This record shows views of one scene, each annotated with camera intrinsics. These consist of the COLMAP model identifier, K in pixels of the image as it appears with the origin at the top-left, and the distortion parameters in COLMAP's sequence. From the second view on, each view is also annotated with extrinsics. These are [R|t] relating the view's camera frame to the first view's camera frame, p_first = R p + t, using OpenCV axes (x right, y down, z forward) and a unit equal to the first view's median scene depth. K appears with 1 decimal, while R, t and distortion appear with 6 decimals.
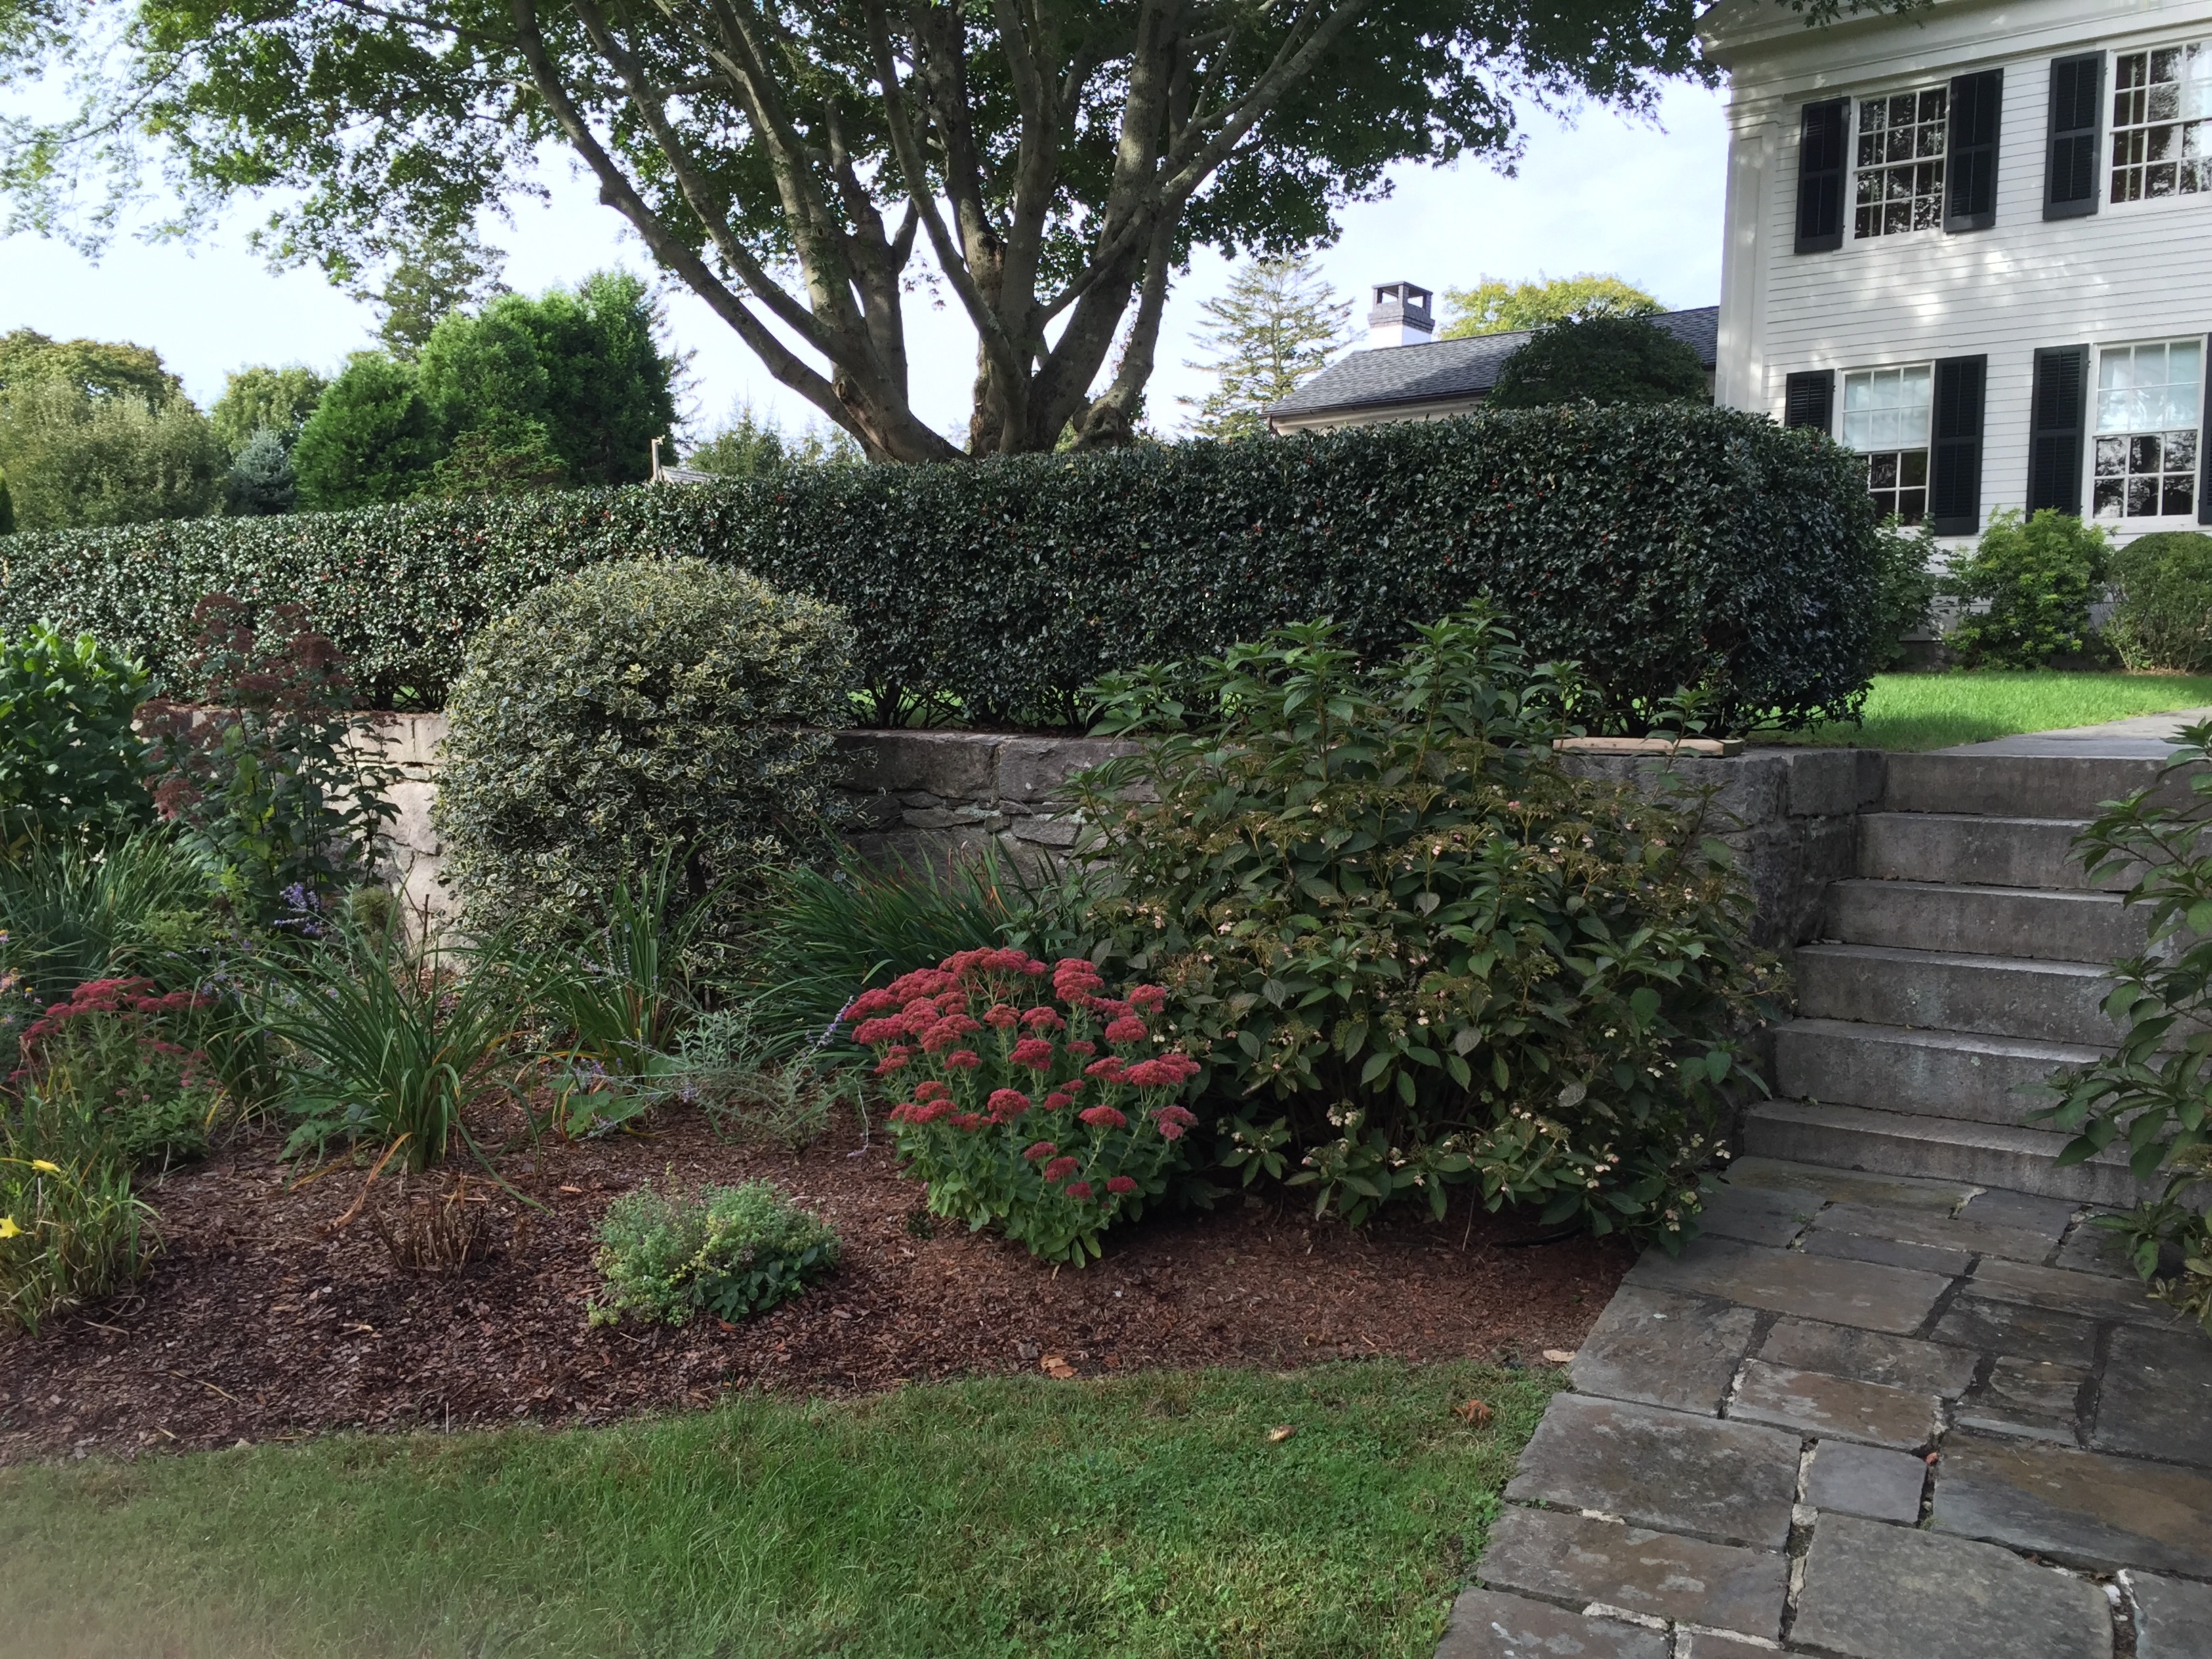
lens RADIAL K [[1817.7, 0, 1116.6], [0, 1817.7, 832.8], [0, 0, 1]] dist [0.047493, -0.066471]
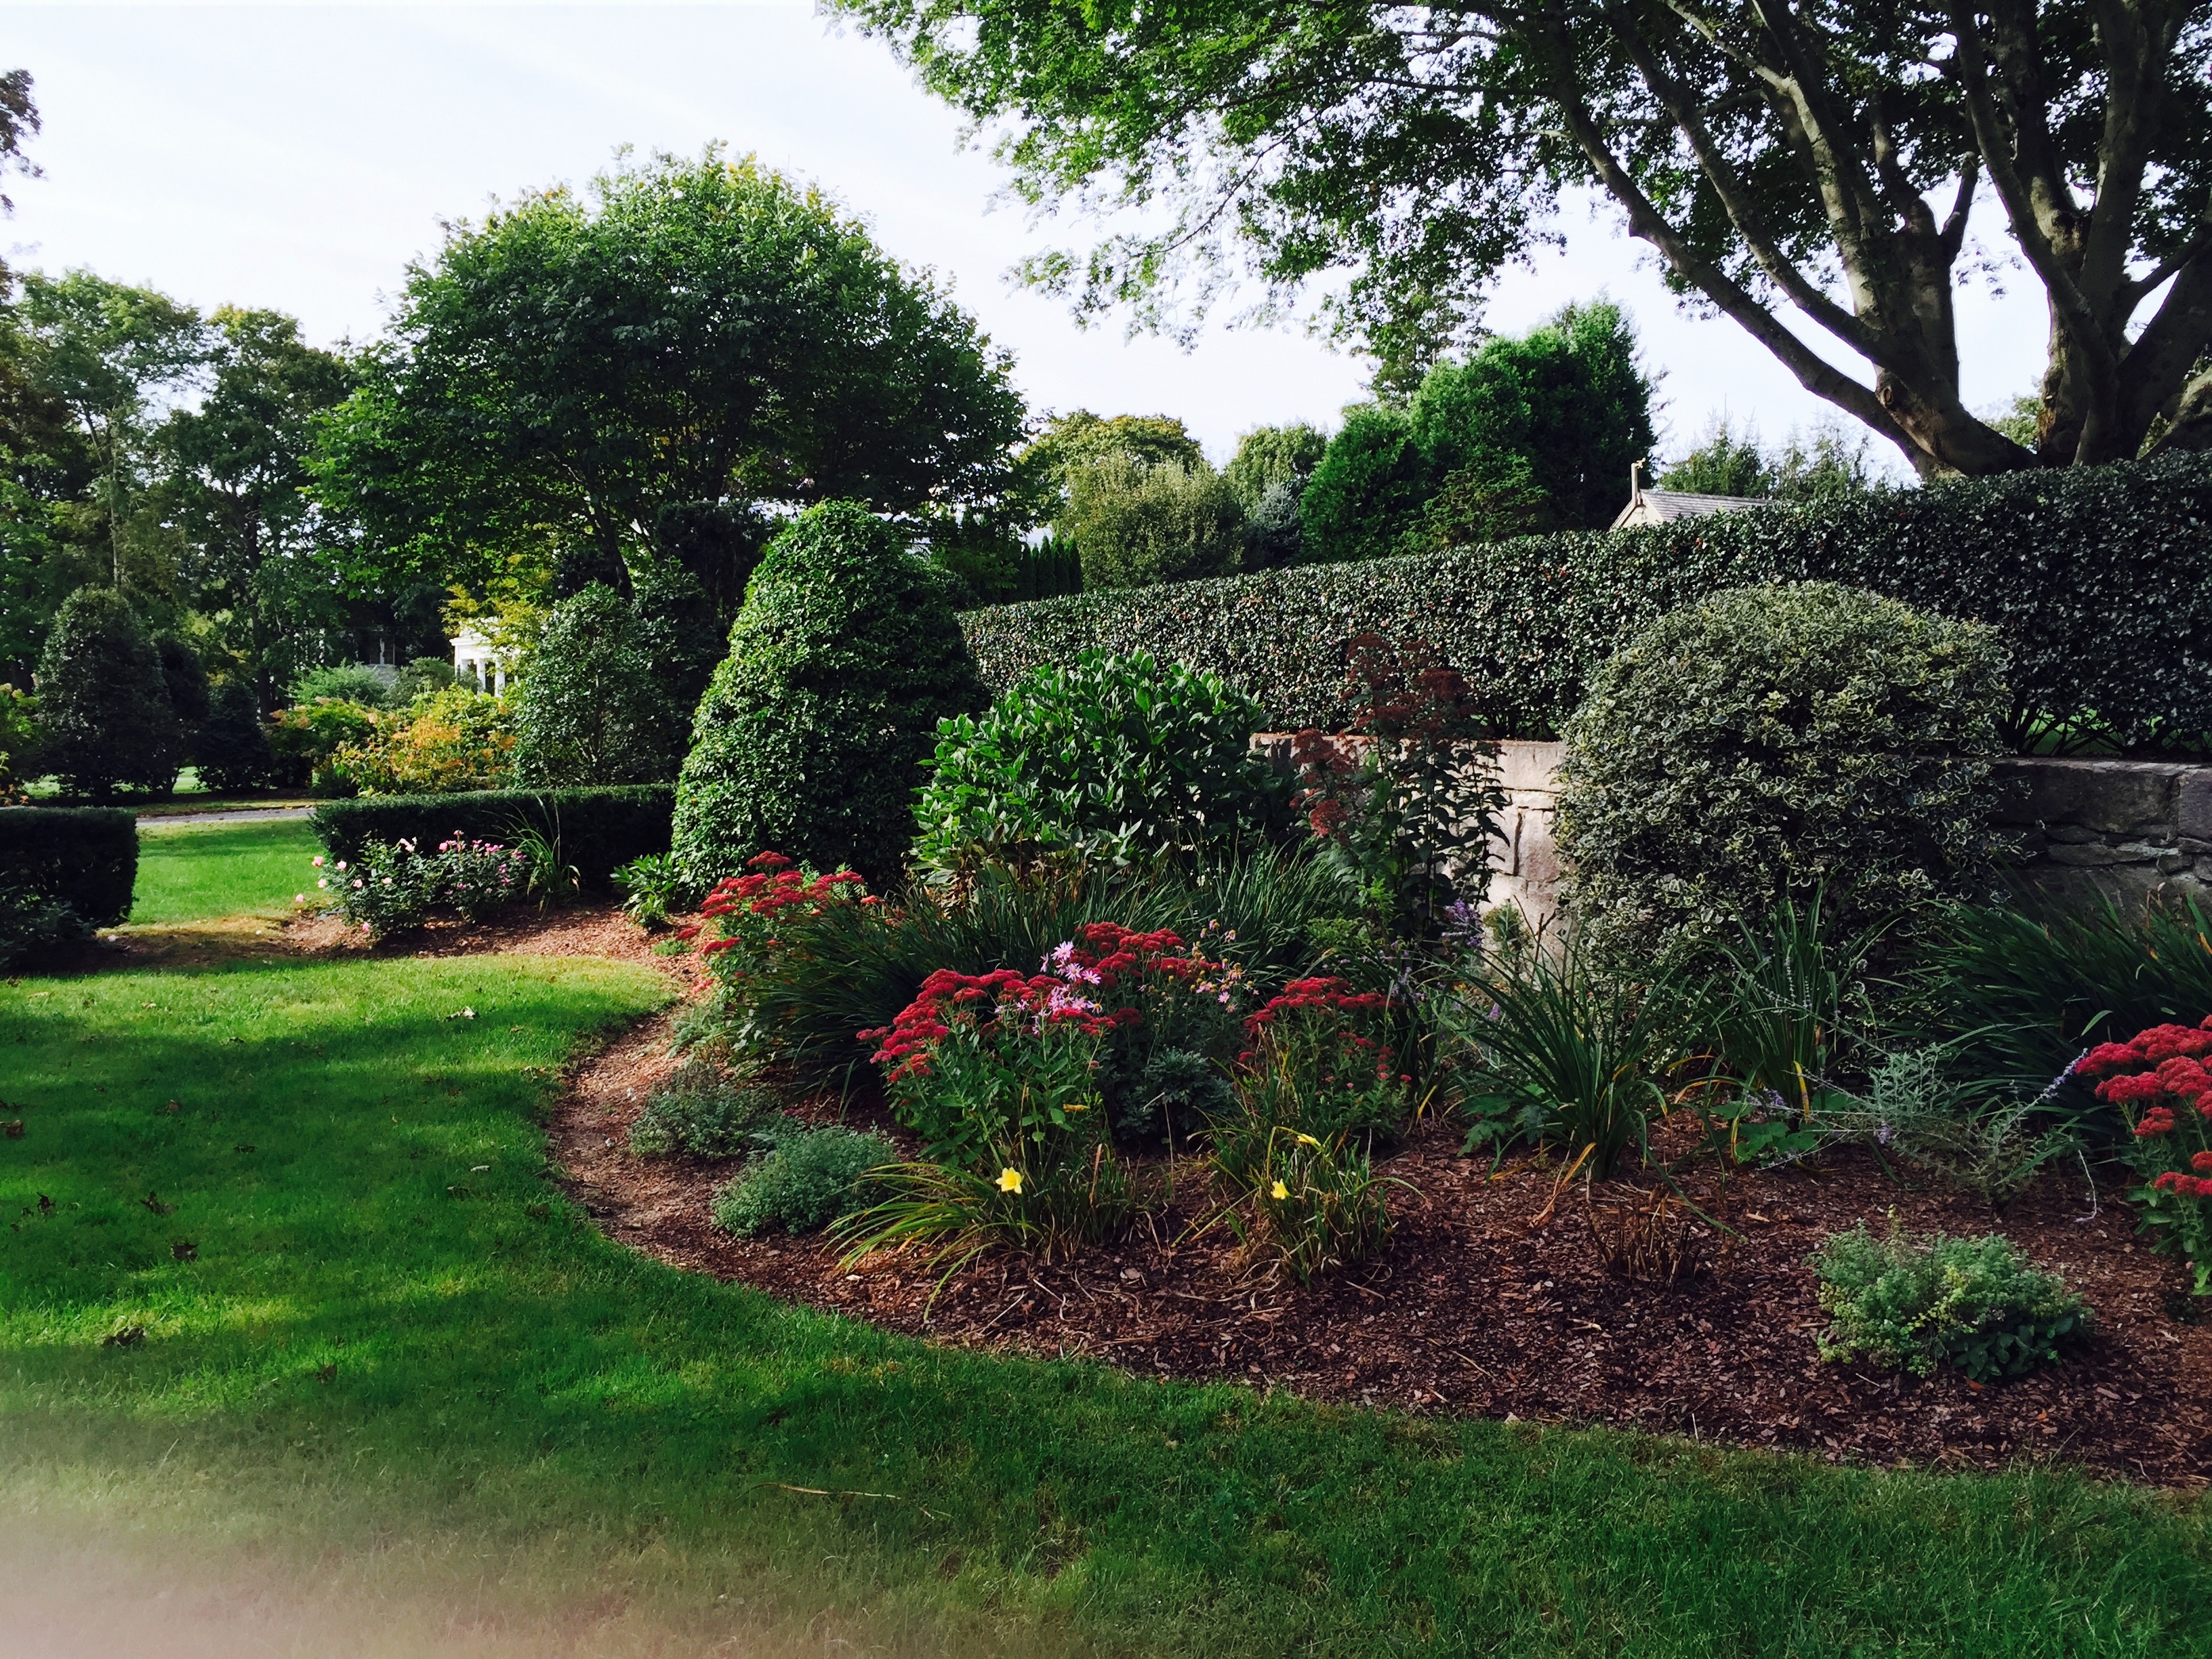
lens RADIAL K [[1817.7, 0, 1099.1], [0, 1817.7, 810.6], [0, 0, 1]] dist [0.047493, -0.066471]
pose [[0.876183, 0.017864, -0.481647, -0.103101], [-0.029625, 0.999419, -0.016824, -0.000286], [0.481067, 0.029010, 0.876204, -0.044301]]
